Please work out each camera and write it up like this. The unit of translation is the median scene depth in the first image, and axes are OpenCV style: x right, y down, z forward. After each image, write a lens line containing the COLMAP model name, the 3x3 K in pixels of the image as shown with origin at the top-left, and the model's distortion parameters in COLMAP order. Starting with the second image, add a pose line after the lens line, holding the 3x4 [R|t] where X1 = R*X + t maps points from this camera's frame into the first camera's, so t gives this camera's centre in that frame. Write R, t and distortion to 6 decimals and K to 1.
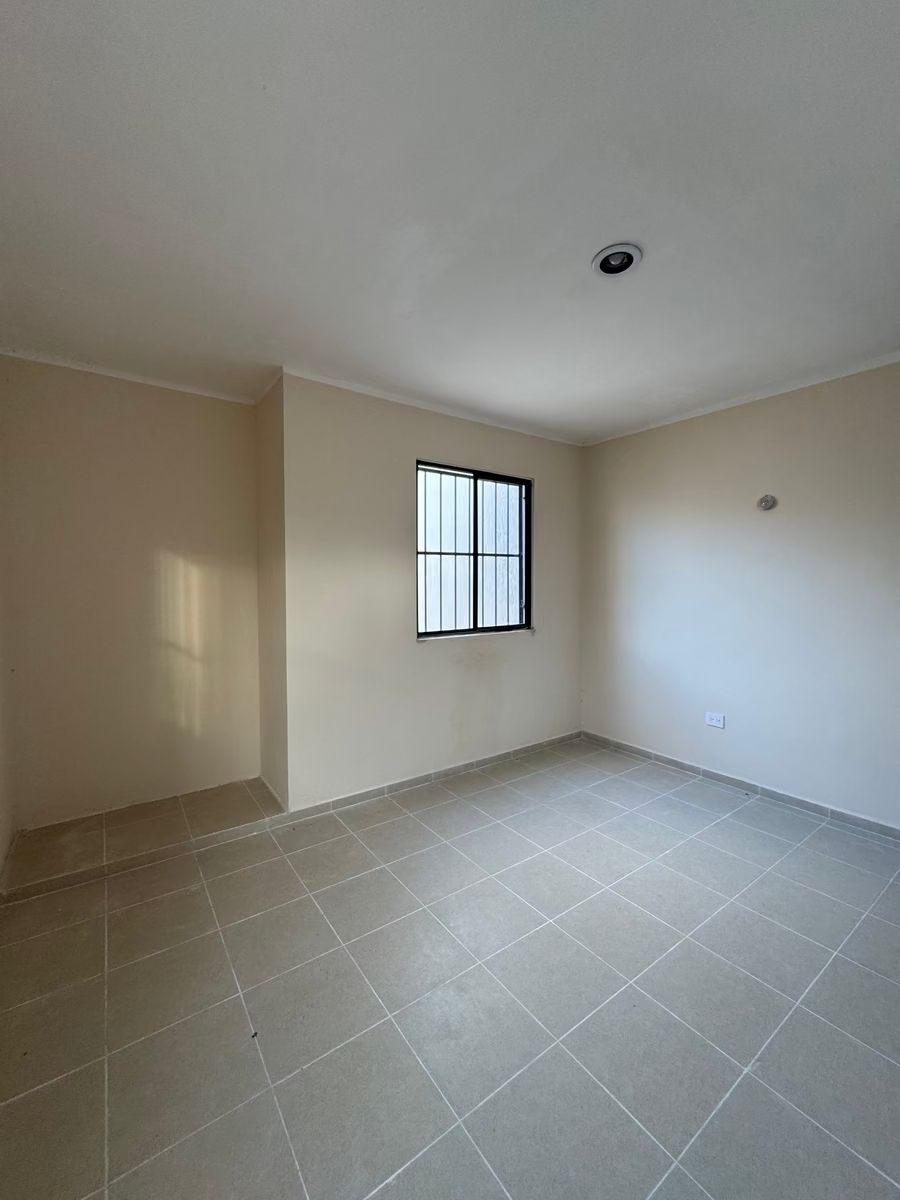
lens RADIAL K [[481.0, 0, 450.0], [0, 481.0, 595.8], [0, 0, 1]] dist [-0.001862, -0.000205]
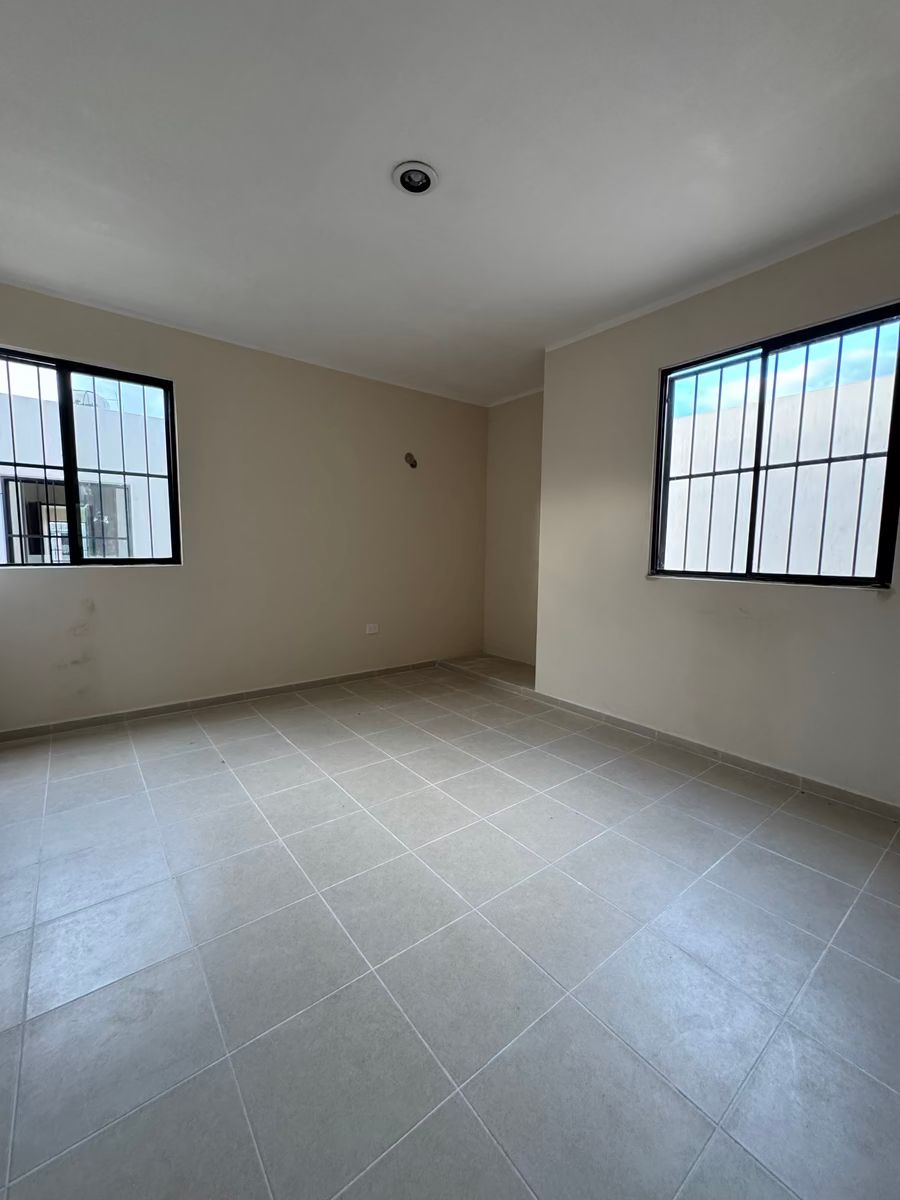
lens RADIAL K [[482.2, 0, 450.0], [0, 482.2, 600.0], [0, 0, 1]] dist [0.000744, 0.000340]
pose [[0.041498, 0.106753, -0.993419, 0.851943], [-0.041631, 0.993597, 0.105033, 0.056593], [0.998271, 0.036998, 0.045677, 0.608542]]
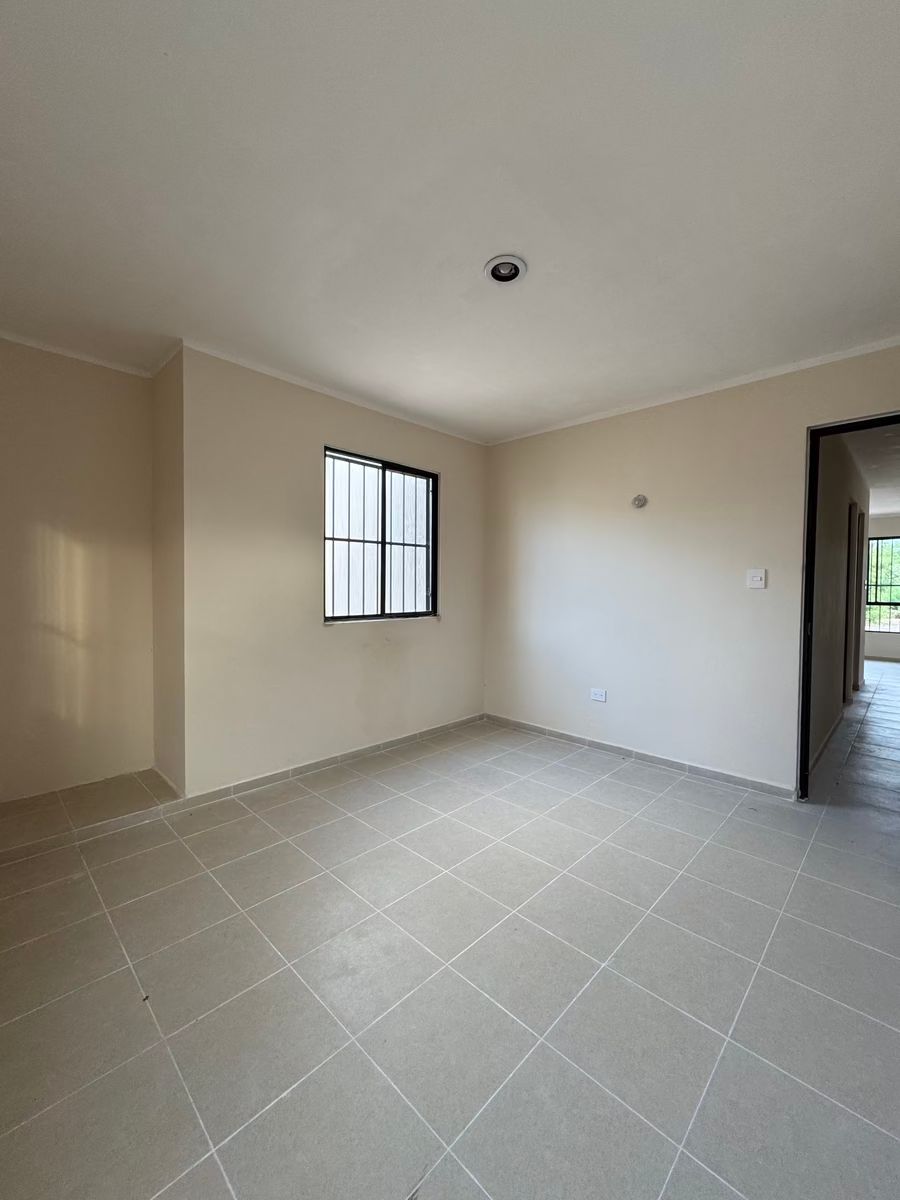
lens RADIAL K [[479.9, 0, 450.7], [0, 479.9, 596.2], [0, 0, 1]] dist [-0.002065, 0.000332]
pose [[0.984223, 0.005706, 0.176838, 0.015595], [-0.004415, 0.999961, -0.007693, 0.041553], [-0.176875, 0.006791, 0.984210, -0.042579]]
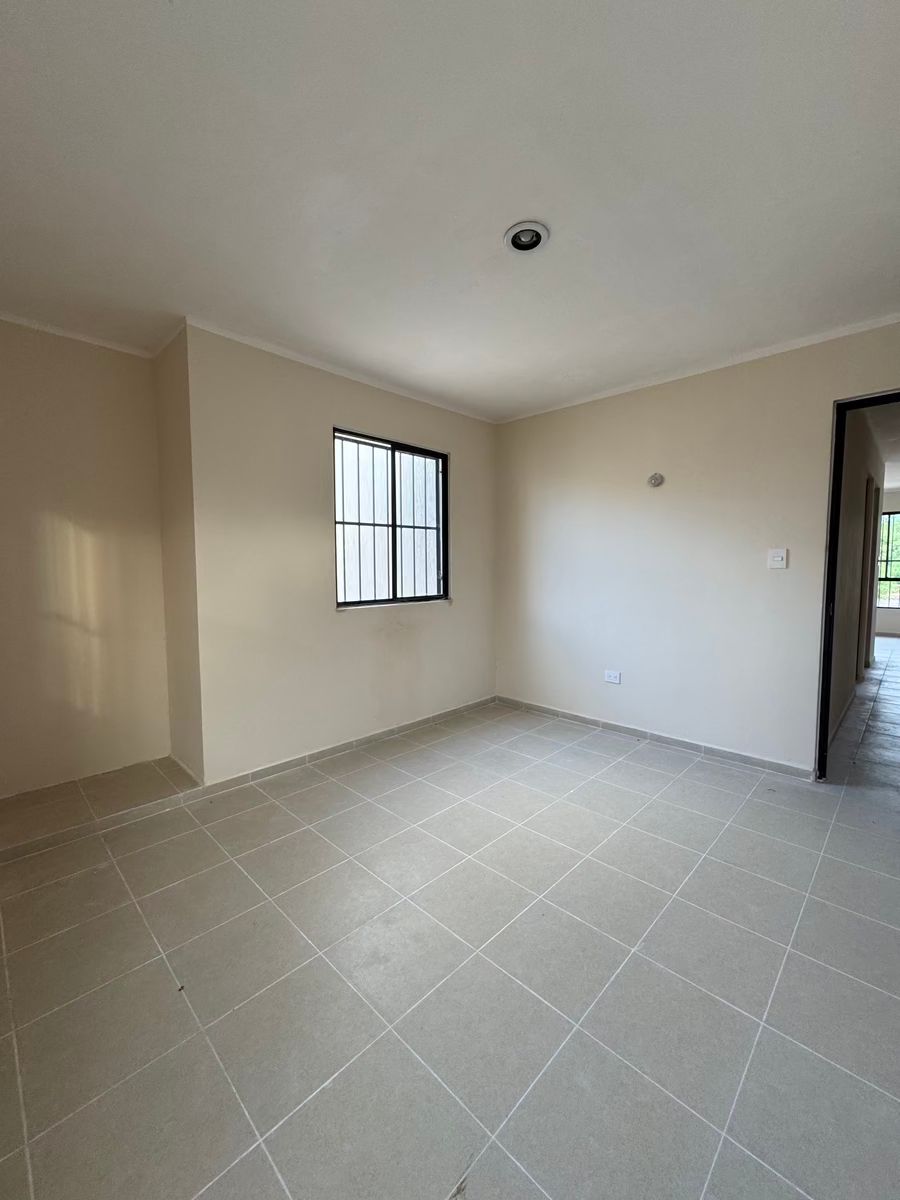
lens RADIAL K [[480.5, 0, 450.2], [0, 480.5, 595.9], [0, 0, 1]] dist [-0.001436, -0.000069]
pose [[0.984923, -0.013877, 0.172437, -0.007740], [0.008117, 0.999387, 0.034065, 0.032458], [-0.172804, -0.032151, 0.984431, -0.024712]]
